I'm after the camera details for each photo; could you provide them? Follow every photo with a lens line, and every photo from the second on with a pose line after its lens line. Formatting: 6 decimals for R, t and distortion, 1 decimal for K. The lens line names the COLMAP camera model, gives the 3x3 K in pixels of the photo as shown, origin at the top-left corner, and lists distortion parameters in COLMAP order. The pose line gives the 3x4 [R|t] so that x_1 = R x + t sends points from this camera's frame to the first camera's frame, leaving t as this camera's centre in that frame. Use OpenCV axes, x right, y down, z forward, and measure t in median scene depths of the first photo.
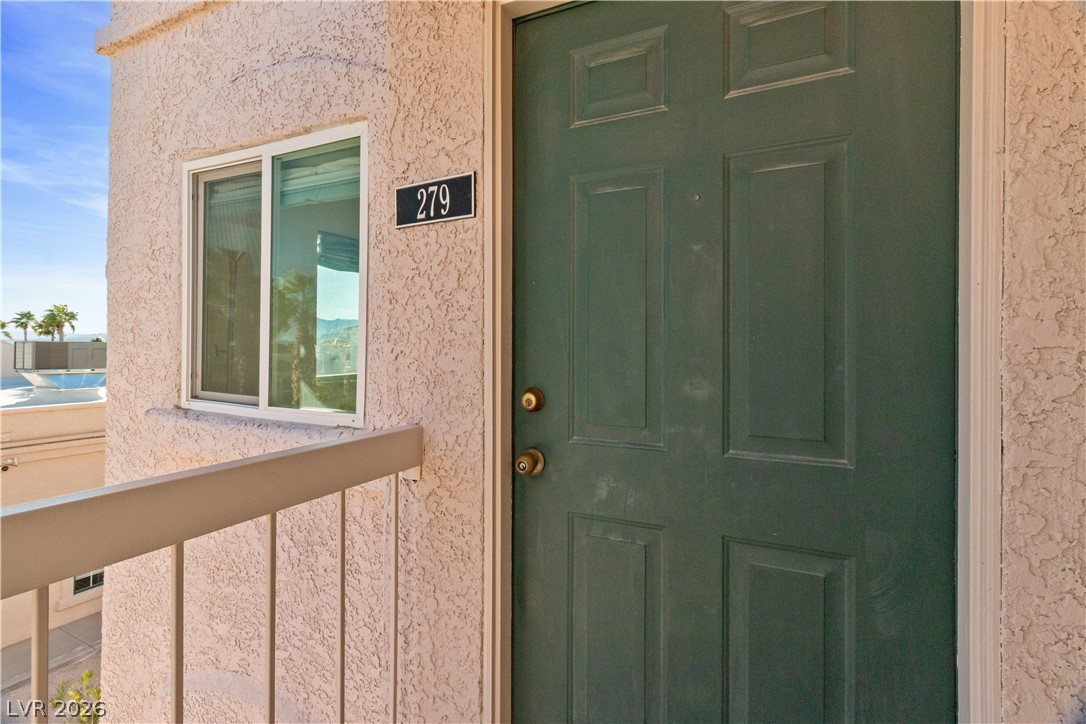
lens RADIAL K [[494.6, 0, 542.7], [0, 494.6, 345.7], [0, 0, 1]] dist [0.001787, 0.000492]
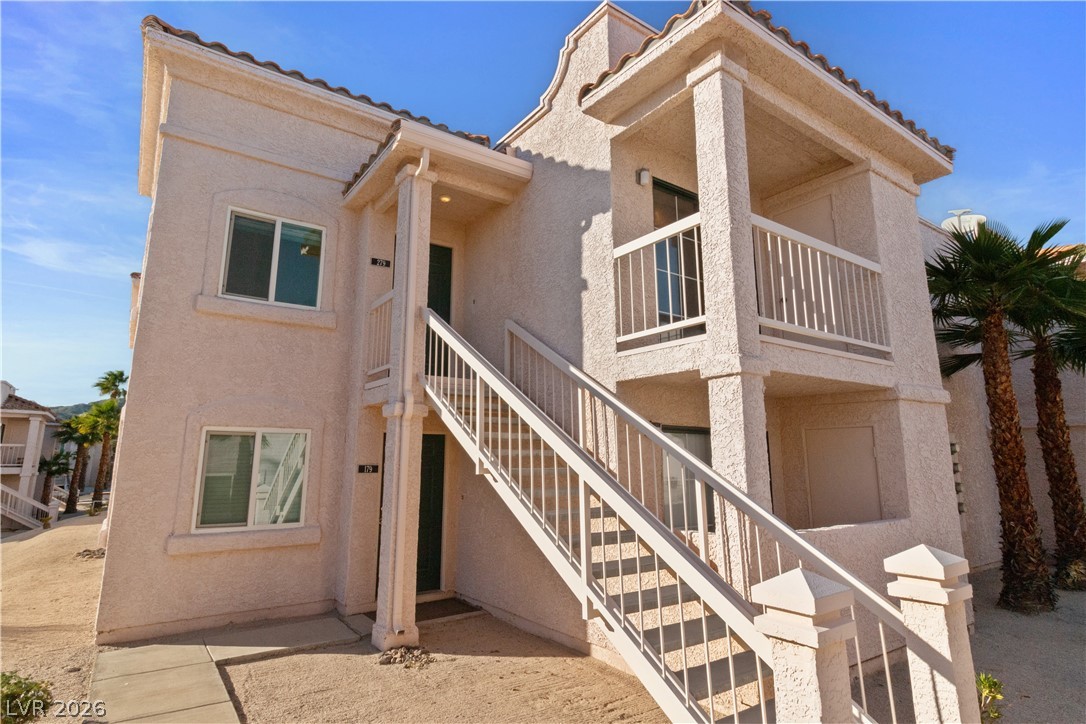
lens RADIAL K [[582.0, 0, 542.6], [0, 582.0, 344.9], [0, 0, 1]] dist [0.002319, 0.000429]
pose [[0.492152, 0.161865, 0.855328, -2.860333], [0.006910, 0.981803, -0.189775, 1.113874], [-0.870482, 0.099308, 0.482078, -2.163380]]
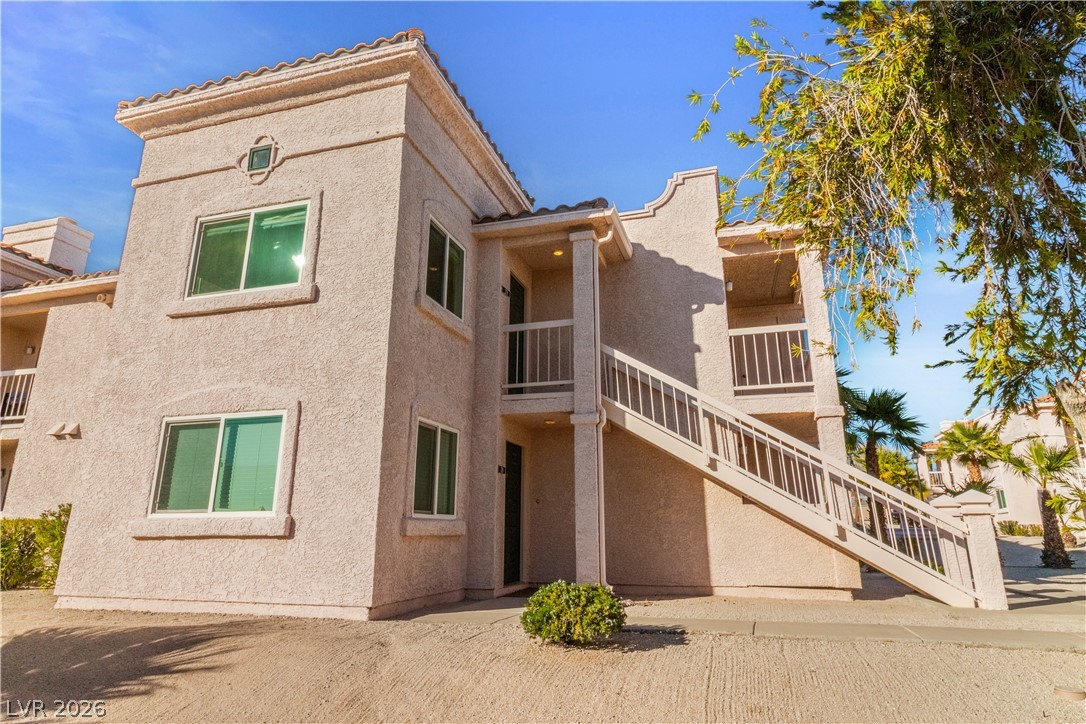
lens RADIAL K [[652.6, 0, 545.2], [0, 652.6, 339.8], [0, 0, 1]] dist [-0.000408, -0.000222]
pose [[-0.141285, 0.274472, 0.951159, -4.876999], [-0.001050, 0.960755, -0.277397, 1.576929], [-0.989968, -0.040191, -0.135452, 0.988666]]
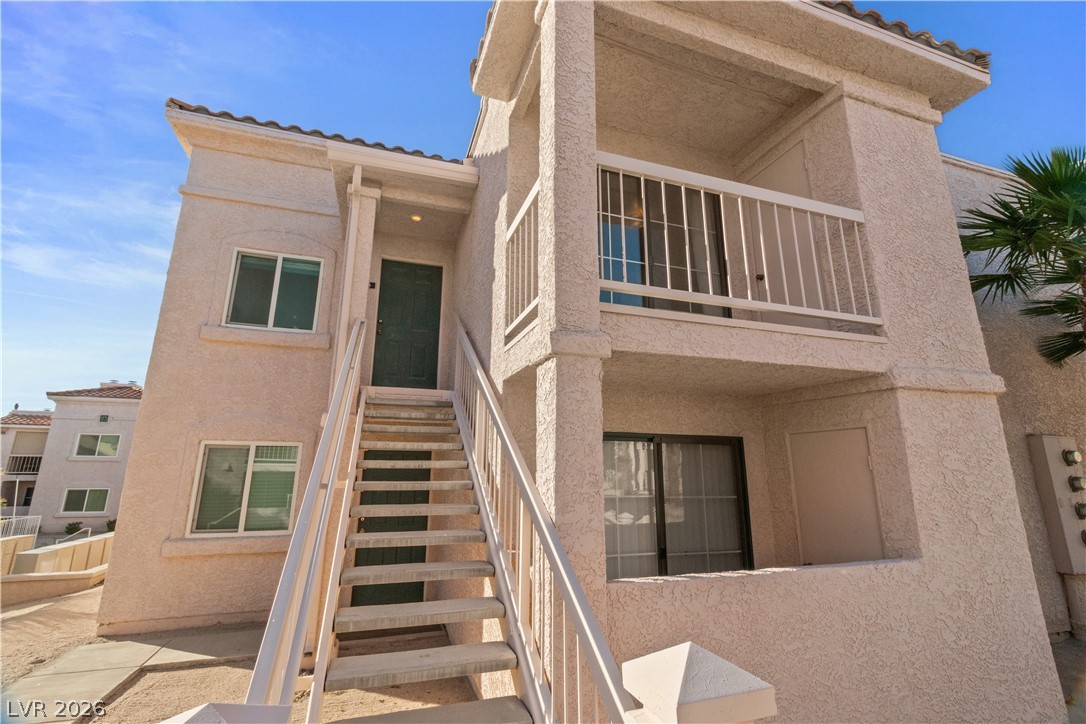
lens RADIAL K [[494.6, 0, 542.7], [0, 494.6, 345.7], [0, 0, 1]] dist [0.001787, 0.000492]
pose [[0.719010, 0.164225, 0.675318, -1.557963], [0.005405, 0.970331, -0.241721, 1.115097], [-0.694979, 0.177450, 0.696790, -2.676740]]
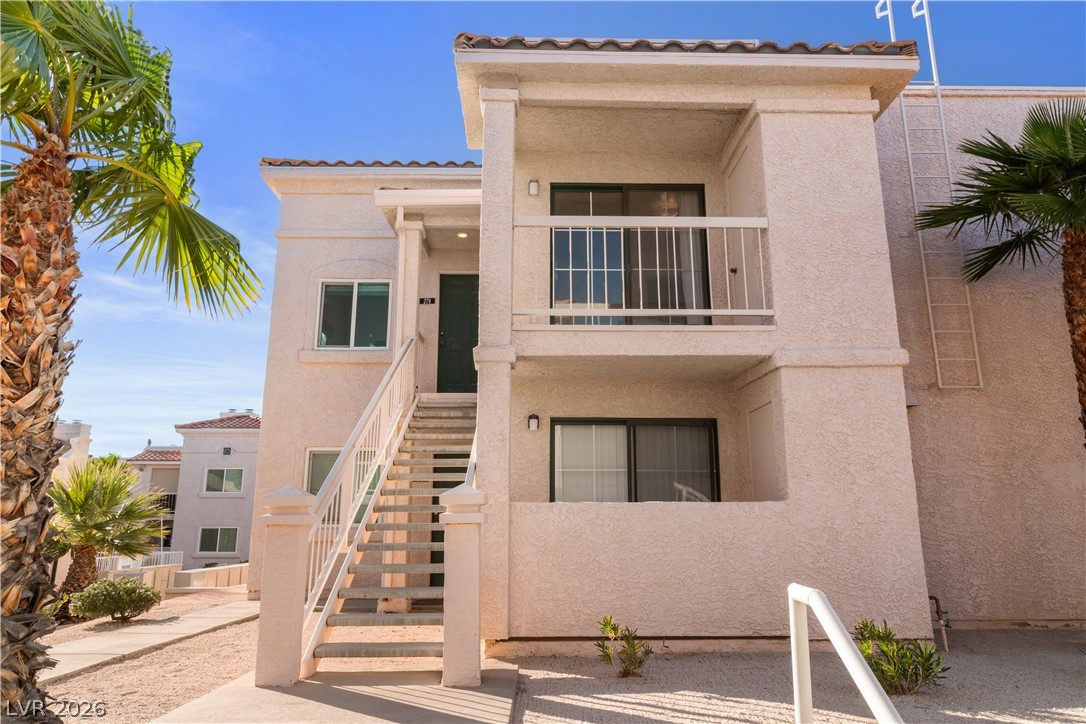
lens RADIAL K [[741.9, 0, 545.0], [0, 741.9, 342.8], [0, 0, 1]] dist [-0.003859, -0.001145]
pose [[0.898841, 0.093436, 0.428199, -1.748845], [0.010537, 0.972121, -0.234242, 1.494177], [-0.438148, 0.215058, 0.872798, -4.743151]]
